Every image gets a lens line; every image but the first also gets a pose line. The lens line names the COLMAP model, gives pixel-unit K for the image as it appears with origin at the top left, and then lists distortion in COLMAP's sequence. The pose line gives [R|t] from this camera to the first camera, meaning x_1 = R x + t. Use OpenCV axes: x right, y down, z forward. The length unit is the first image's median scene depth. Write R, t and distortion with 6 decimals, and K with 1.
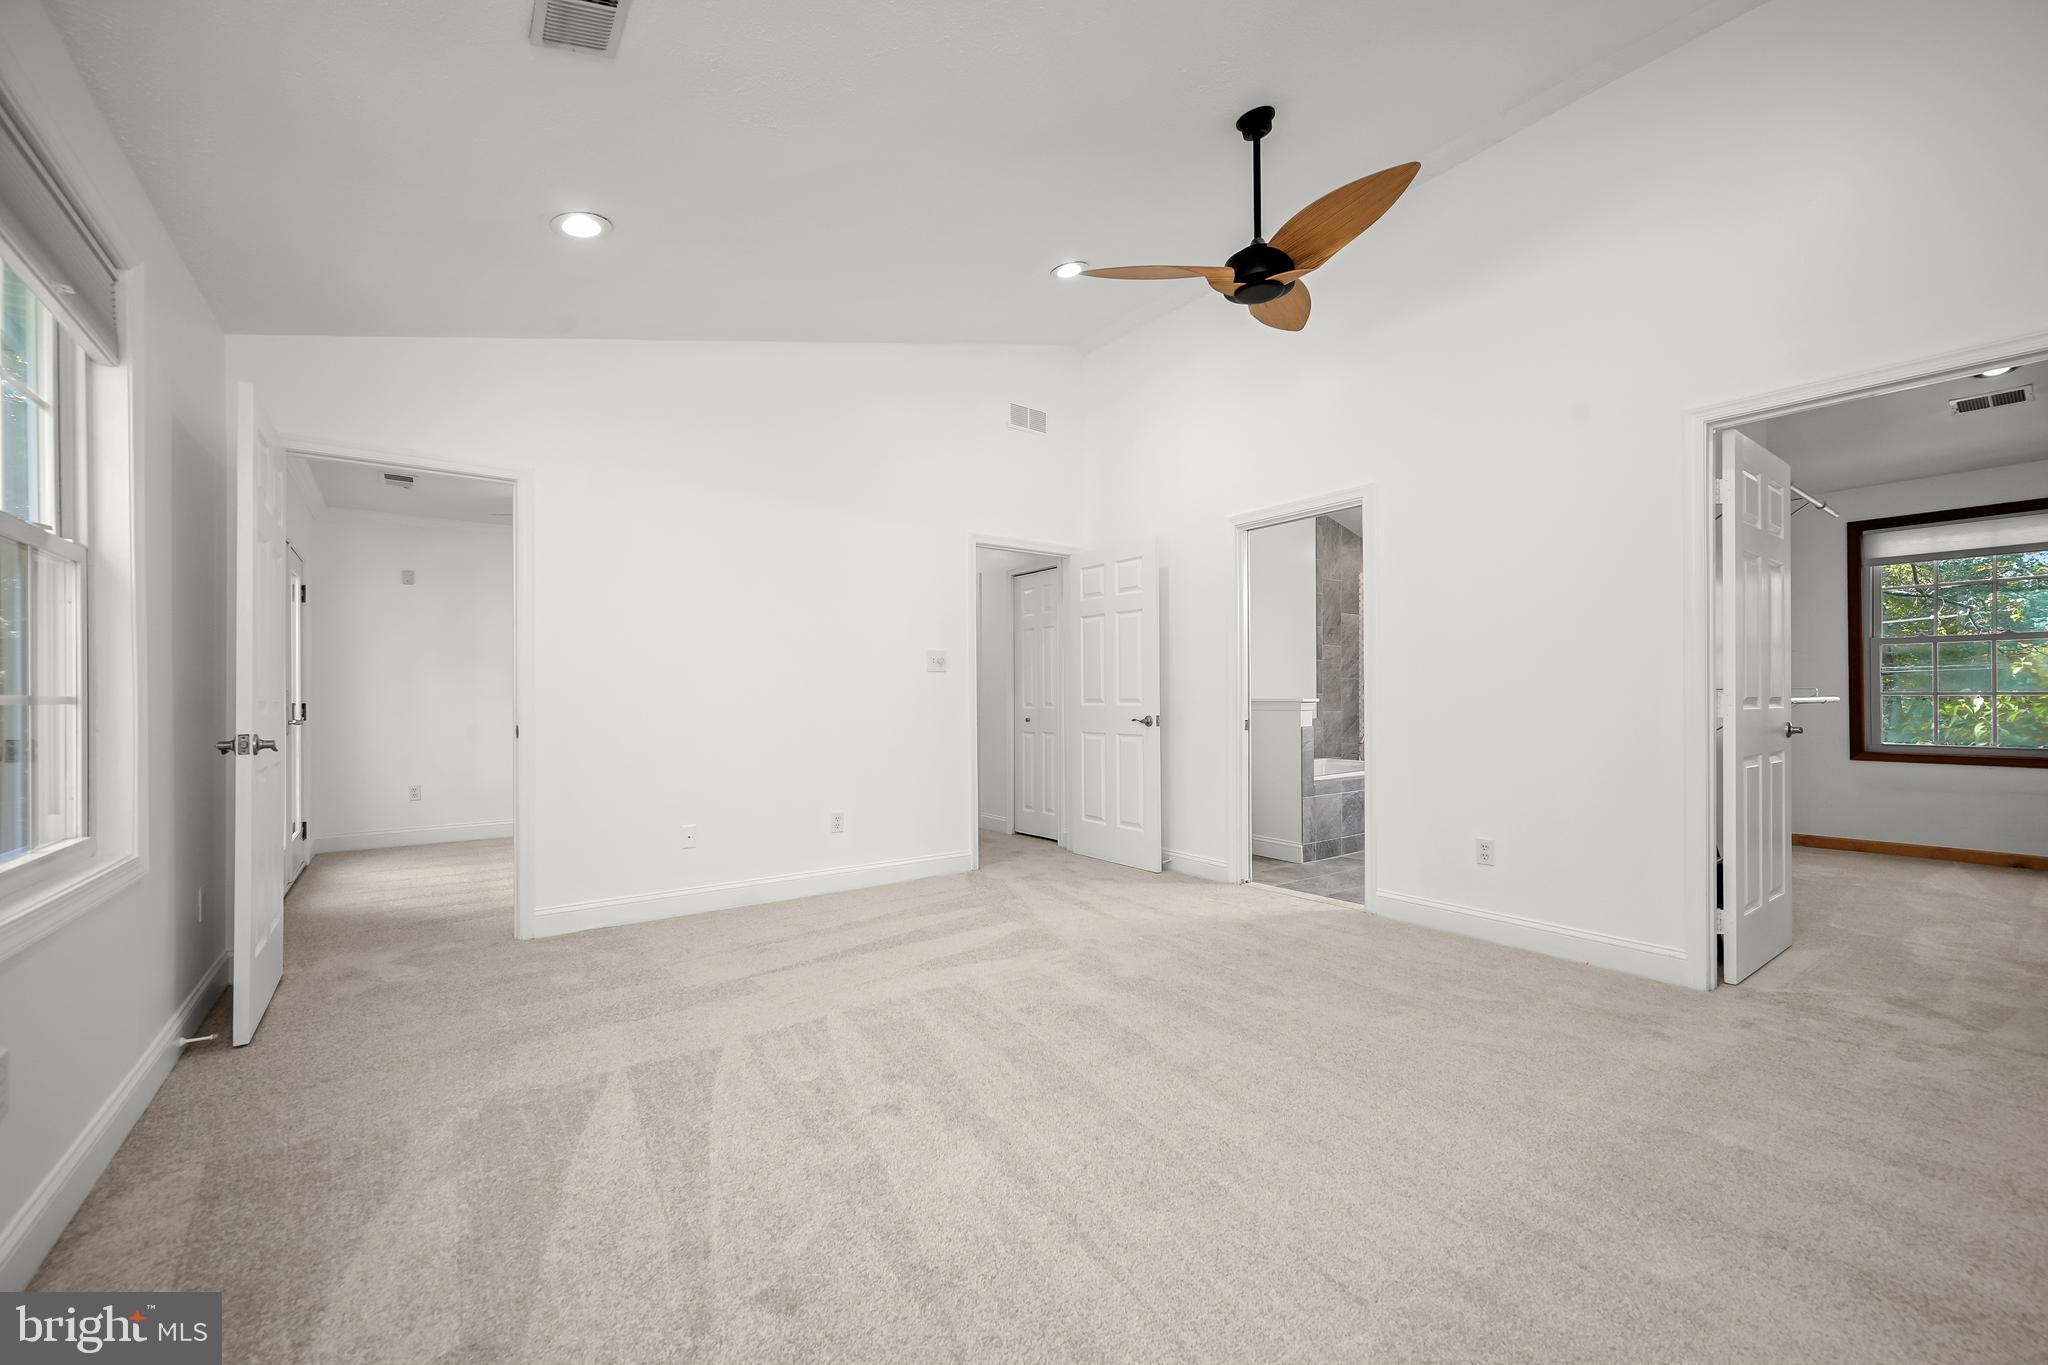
lens RADIAL K [[827.5, 0, 1030.3], [0, 827.5, 698.0], [0, 0, 1]] dist [-0.001737, -0.000100]
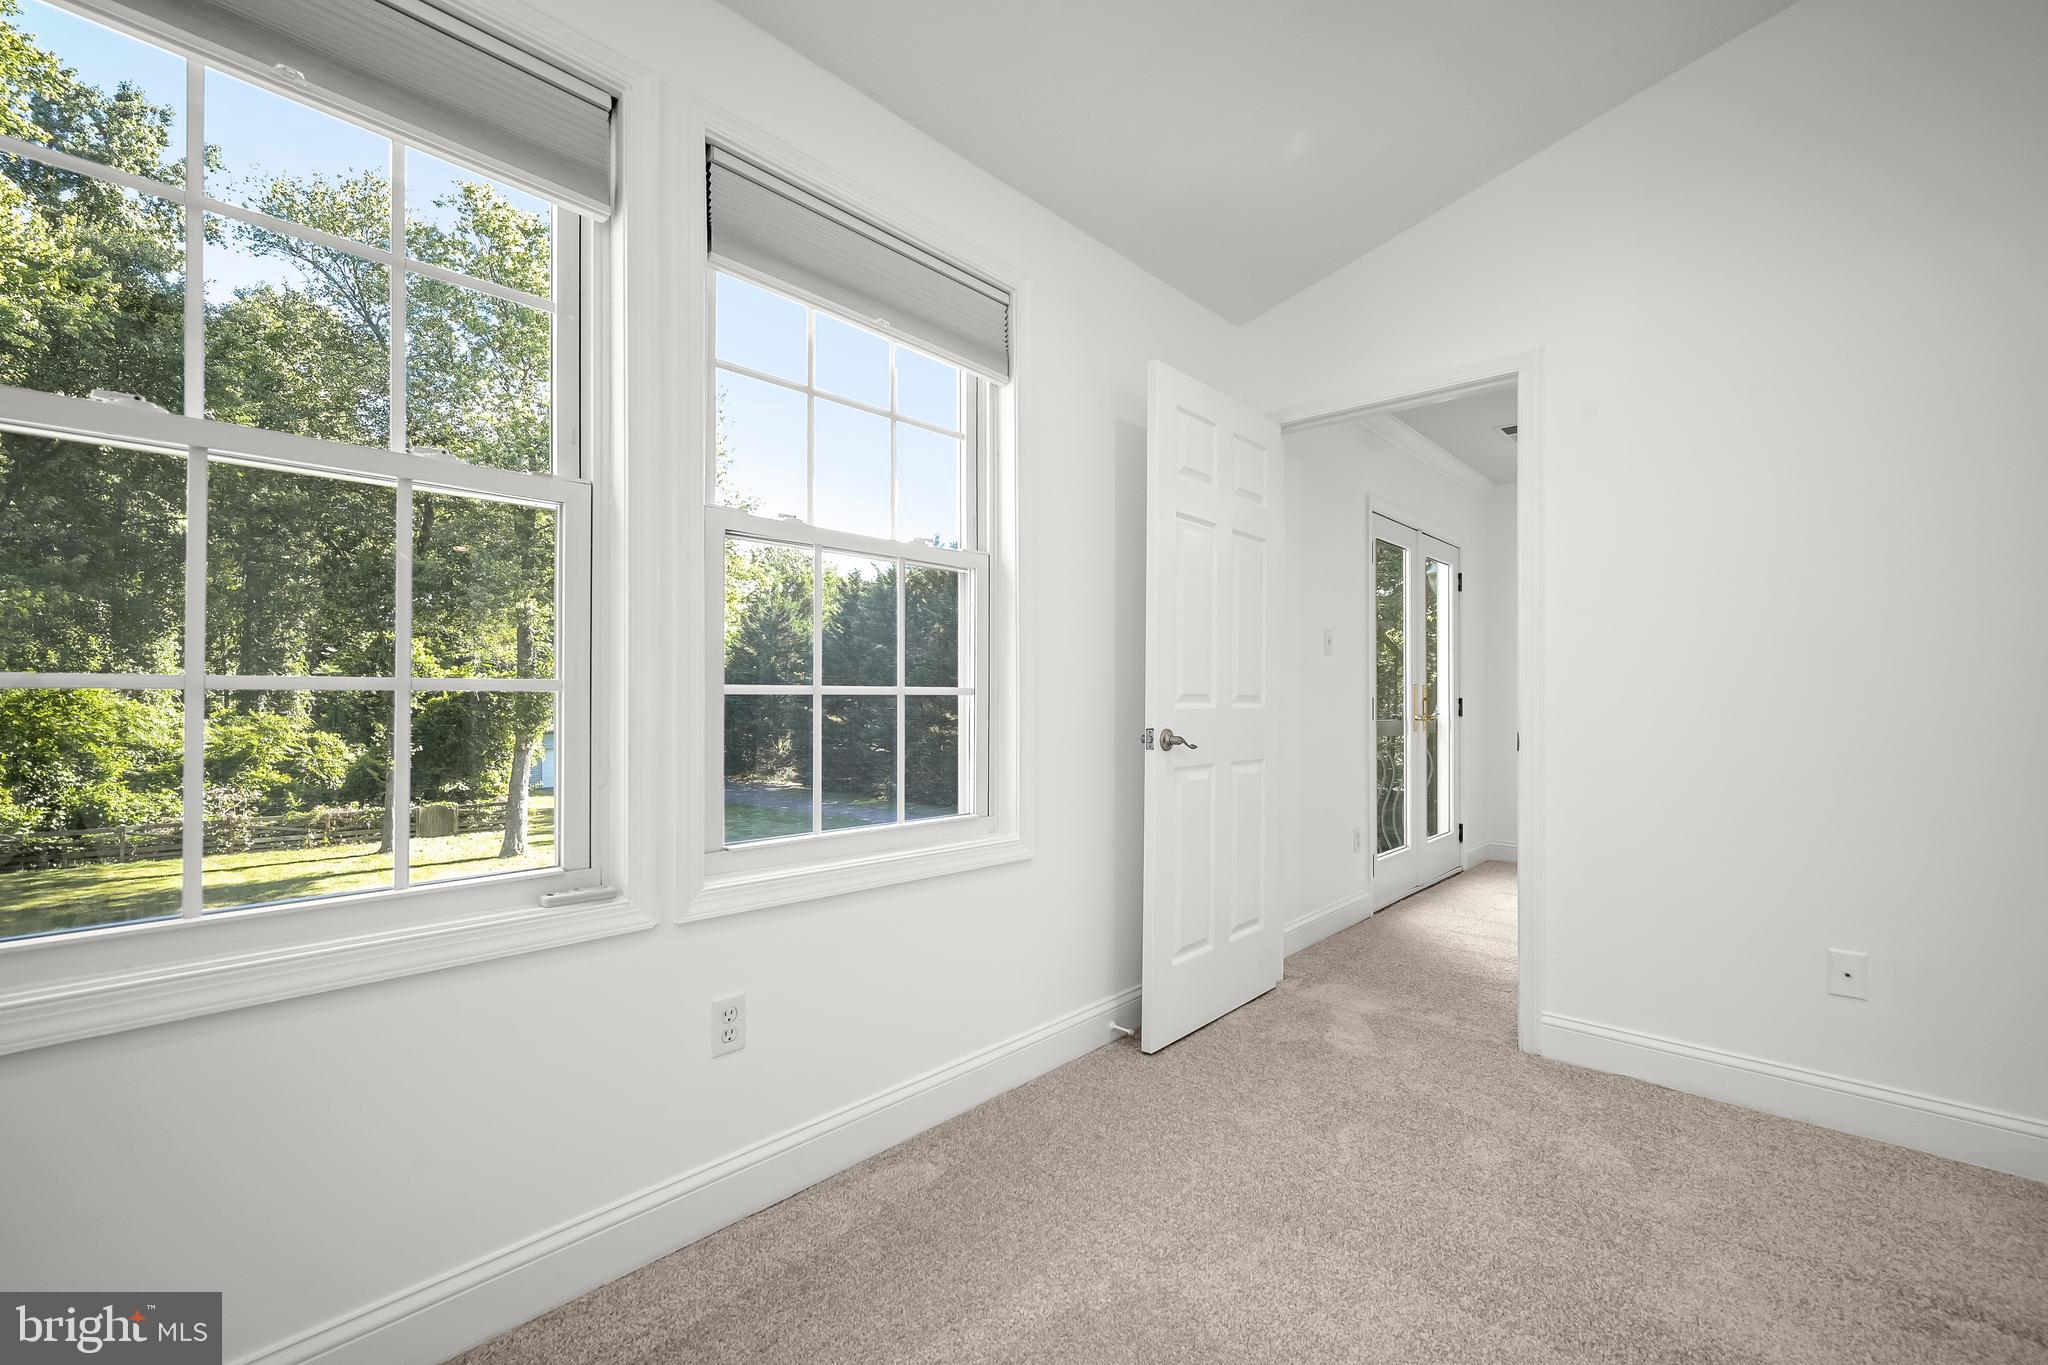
lens RADIAL K [[870.3, 0, 1018.4], [0, 870.3, 694.1], [0, 0, 1]] dist [-0.001796, 0.000301]
pose [[0.180570, 0.003651, -0.983555, 0.008225], [-0.004610, 0.999985, 0.002866, 0.001415], [0.983551, 0.004017, 0.180584, 0.466256]]
